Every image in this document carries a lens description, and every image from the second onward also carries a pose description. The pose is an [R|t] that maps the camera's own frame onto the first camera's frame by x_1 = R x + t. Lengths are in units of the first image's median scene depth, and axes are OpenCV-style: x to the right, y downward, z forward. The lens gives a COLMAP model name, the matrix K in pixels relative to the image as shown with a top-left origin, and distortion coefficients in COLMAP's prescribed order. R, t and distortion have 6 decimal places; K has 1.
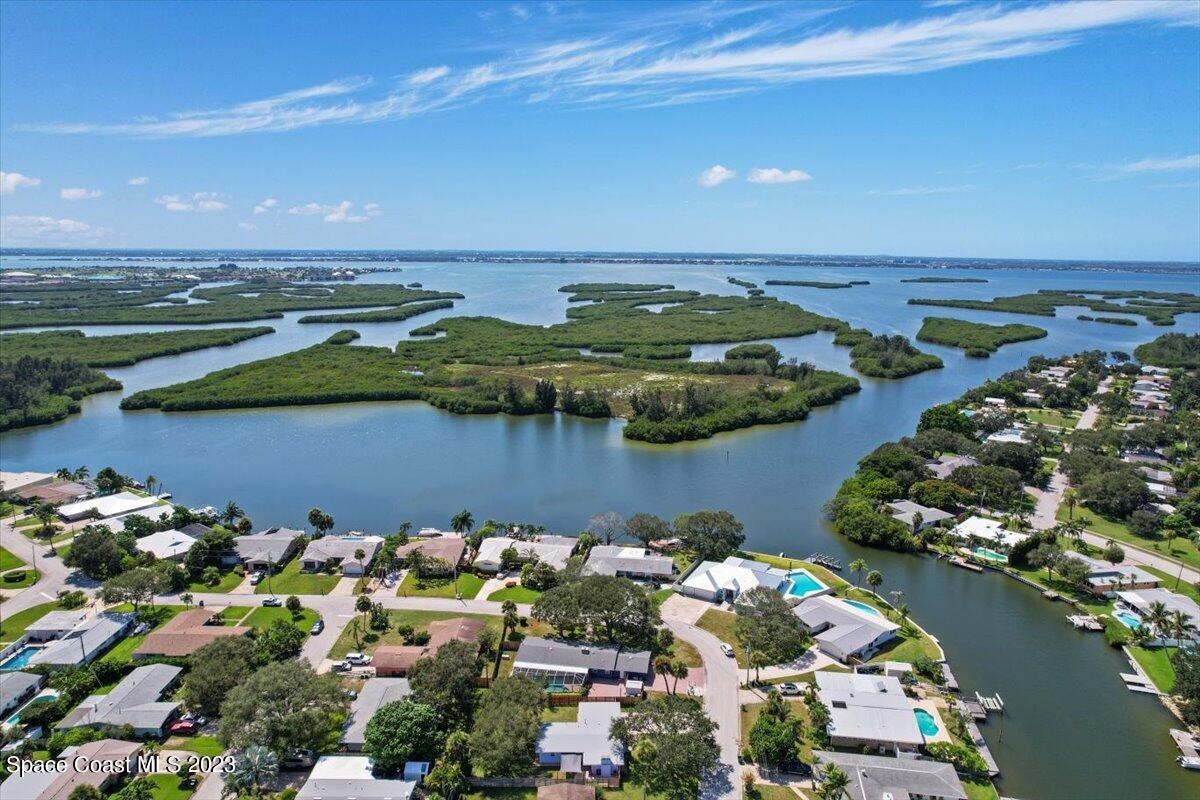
lens RADIAL K [[781.9, 0, 600.0], [0, 781.9, 400.0], [0, 0, 1]] dist [-0.072048, 0.073167]
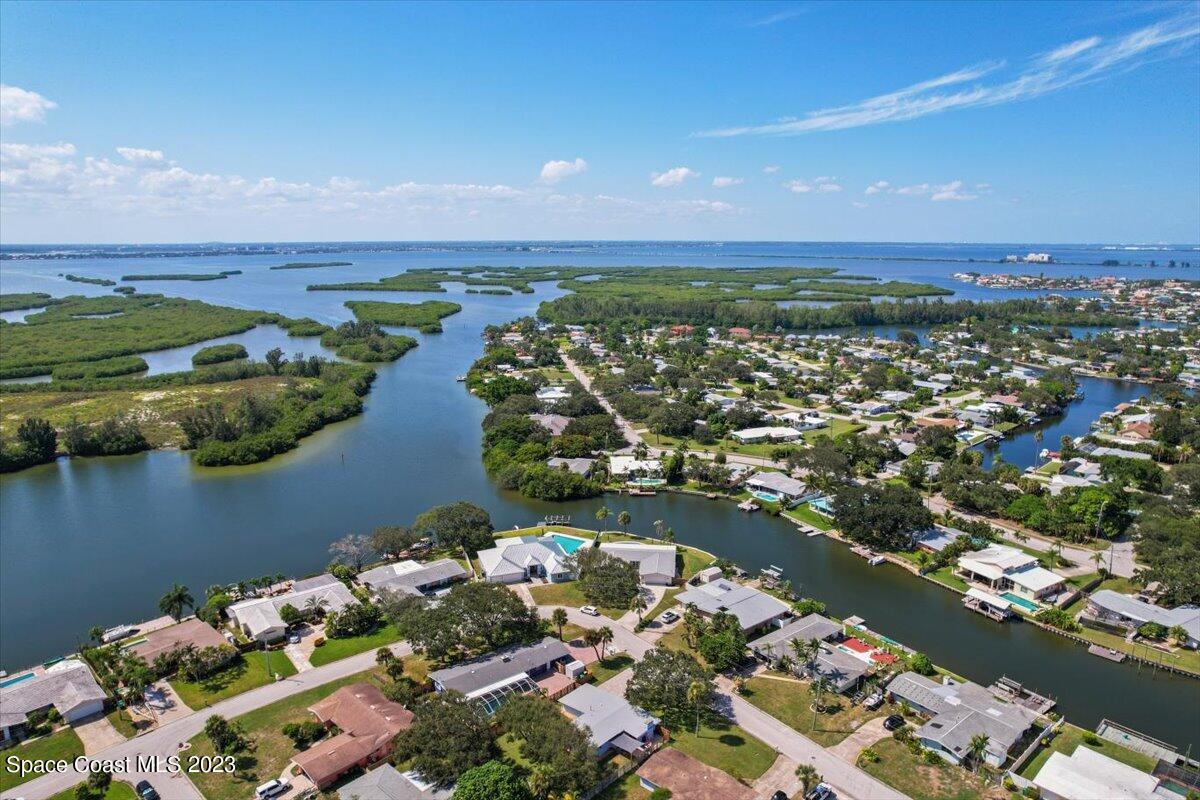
lens RADIAL K [[792.5, 0, 613.3], [0, 792.5, 427.6], [0, 0, 1]] dist [-0.067379, 0.063151]
pose [[0.679901, -0.185461, 0.709463, -0.361799], [0.150576, 0.982182, 0.112451, -0.029522], [-0.717678, 0.030372, 0.695713, 0.142214]]
